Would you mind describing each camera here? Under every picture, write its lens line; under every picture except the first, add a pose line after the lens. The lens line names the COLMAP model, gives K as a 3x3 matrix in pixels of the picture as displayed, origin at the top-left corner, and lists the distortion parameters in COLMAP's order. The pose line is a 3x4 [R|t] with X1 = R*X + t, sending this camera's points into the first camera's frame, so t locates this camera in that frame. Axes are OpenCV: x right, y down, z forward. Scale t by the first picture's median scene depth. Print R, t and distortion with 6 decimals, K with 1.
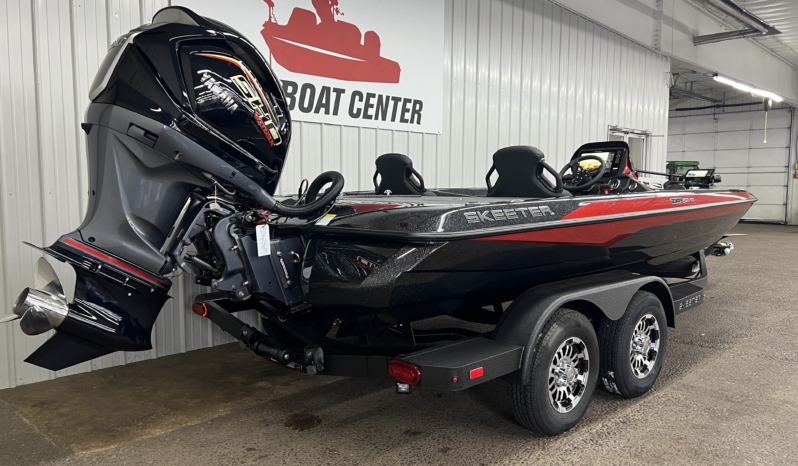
lens RADIAL K [[625.4, 0, 400.3], [0, 625.4, 240.7], [0, 0, 1]] dist [0.047407, -0.041691]
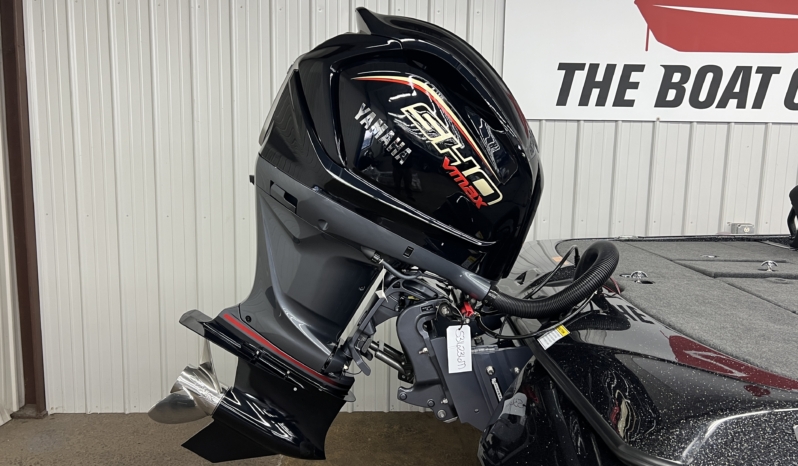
lens RADIAL K [[625.4, 0, 401.4], [0, 625.4, 226.3], [0, 0, 1]] dist [0.047407, -0.041691]
pose [[0.720673, 0.096005, -0.686595, 0.100019], [-0.076157, 0.995335, 0.059239, -0.093404], [0.689079, 0.009597, 0.724622, 0.279929]]
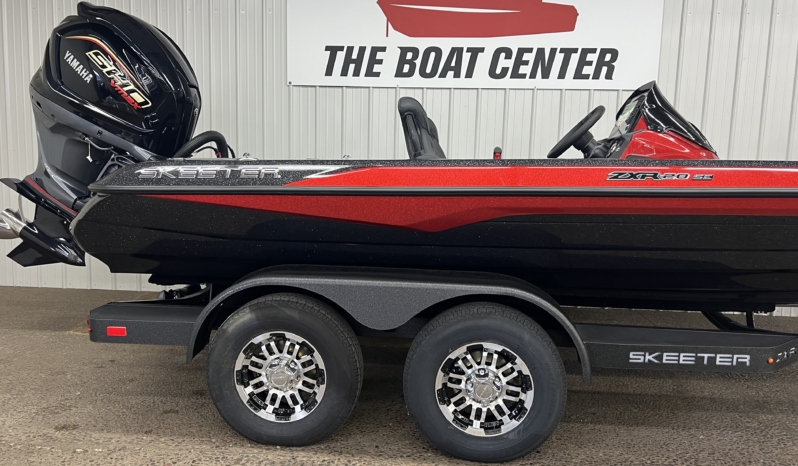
lens RADIAL K [[625.4, 0, 398.2], [0, 625.4, 234.7], [0, 0, 1]] dist [0.047407, -0.041691]
pose [[0.639260, 0.099448, -0.762533, 0.581818], [-0.088842, 0.994514, 0.055223, -0.015332], [0.763841, 0.032443, 0.644588, 0.359695]]
